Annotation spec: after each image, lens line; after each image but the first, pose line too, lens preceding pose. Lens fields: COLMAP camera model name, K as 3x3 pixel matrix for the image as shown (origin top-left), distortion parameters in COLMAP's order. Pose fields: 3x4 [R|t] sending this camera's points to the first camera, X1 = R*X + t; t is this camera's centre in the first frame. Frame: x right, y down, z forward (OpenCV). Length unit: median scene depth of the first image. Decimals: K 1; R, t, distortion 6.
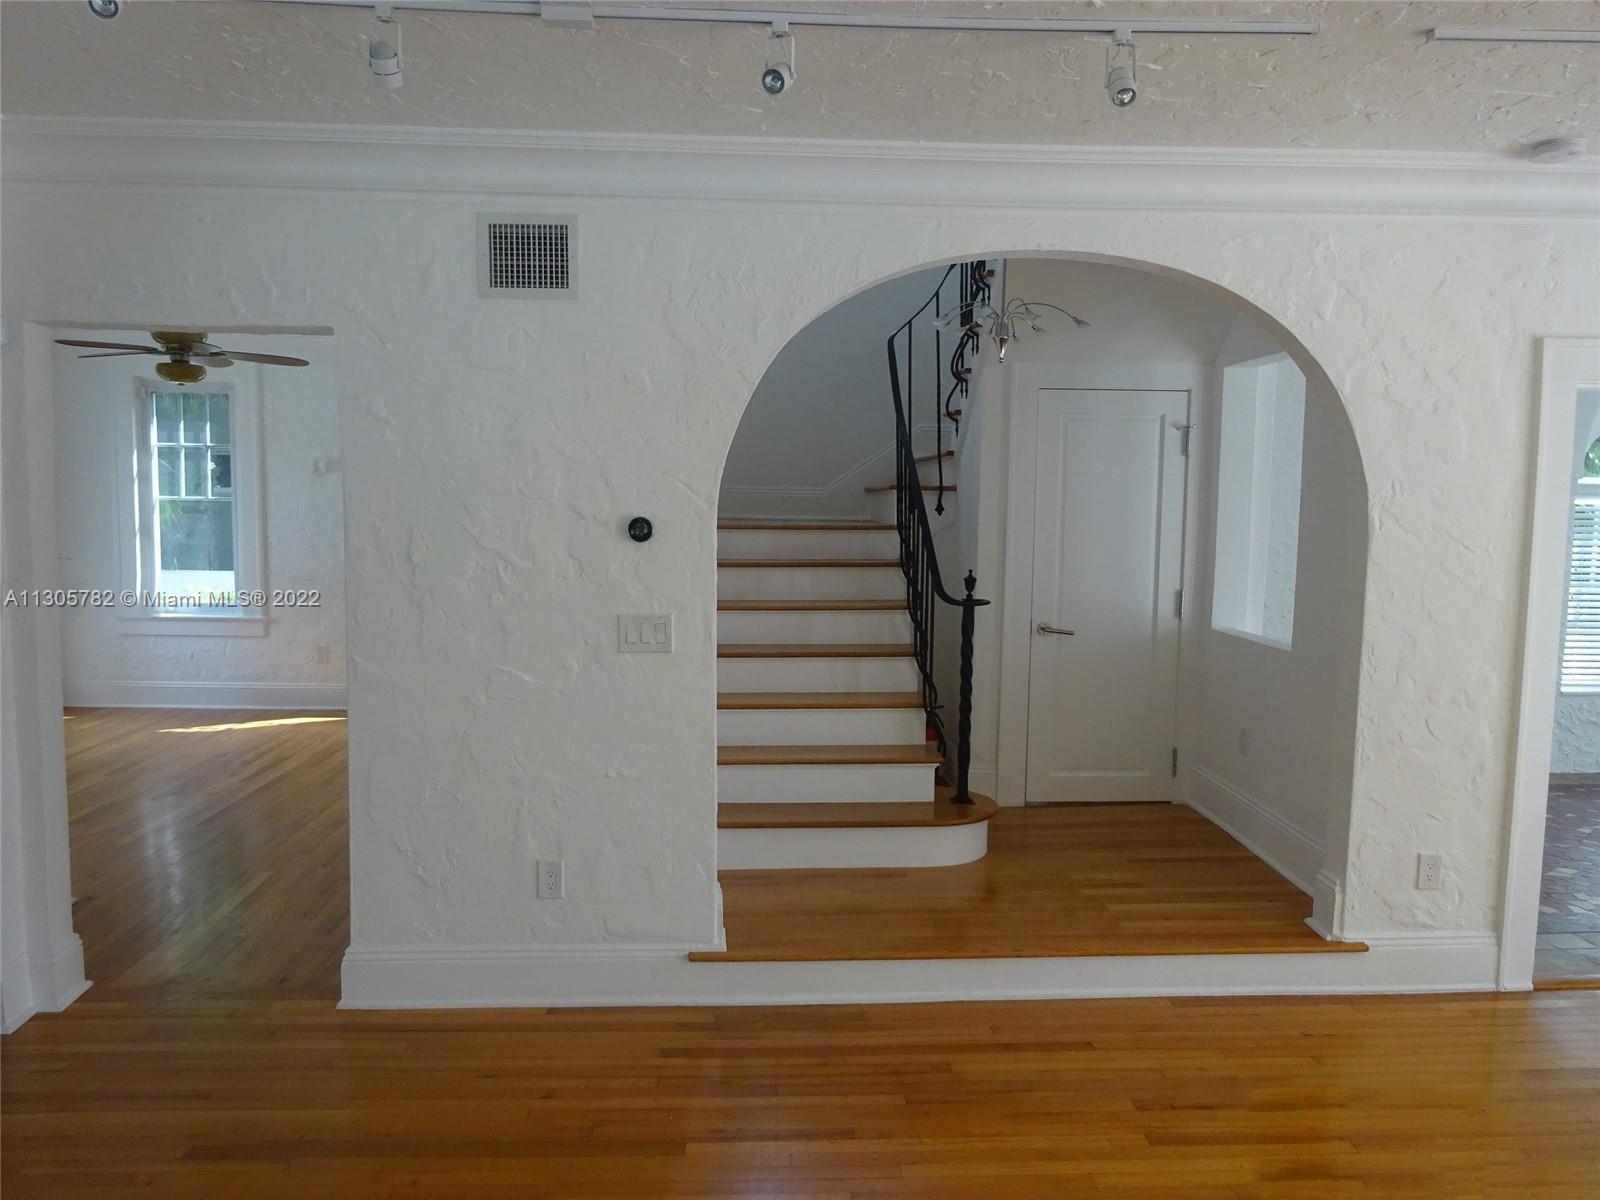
lens RADIAL K [[1171.3, 0, 805.4], [0, 1171.3, 608.5], [0, 0, 1]] dist [-0.004035, -0.001394]
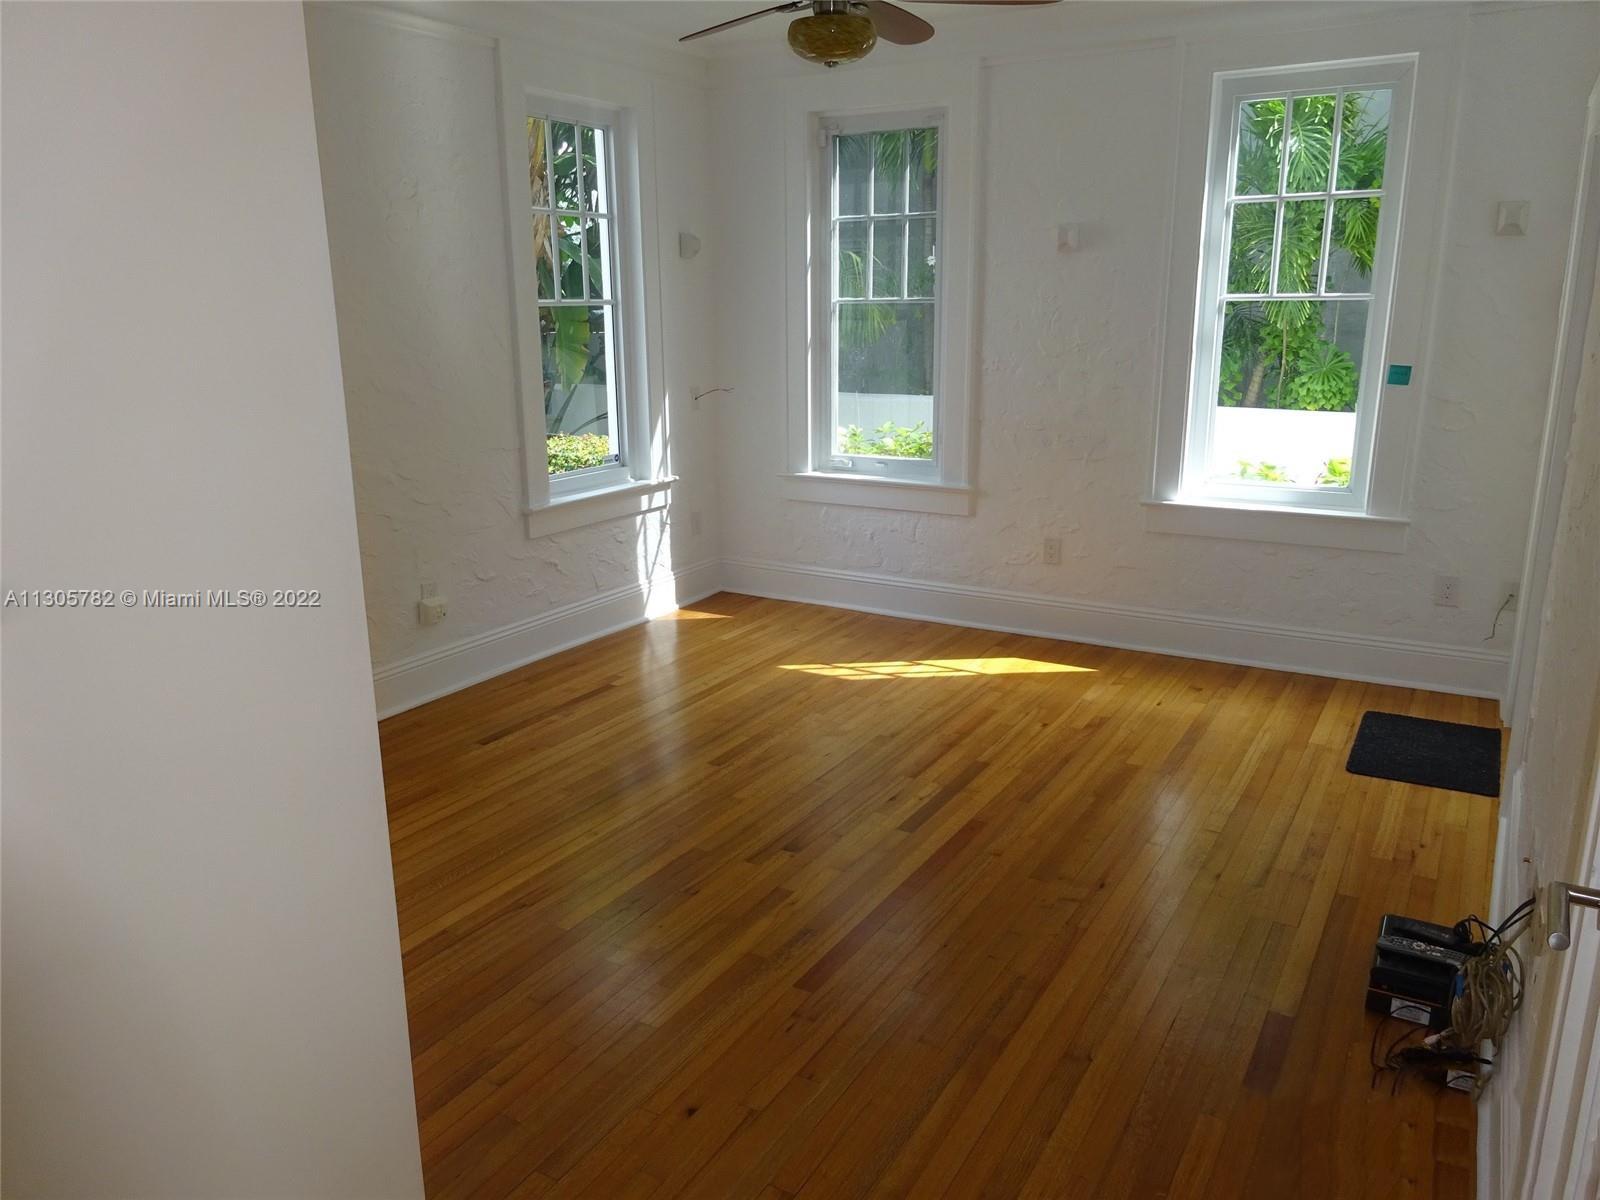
lens RADIAL K [[1171.3, 0, 801.6], [0, 1171.3, 607.2], [0, 0, 1]] dist [-0.004035, -0.001394]
pose [[0.828061, 0.119845, -0.547679, -0.178062], [-0.026807, 0.984231, 0.174843, -0.037332], [0.559997, -0.130099, 0.818216, 0.410838]]
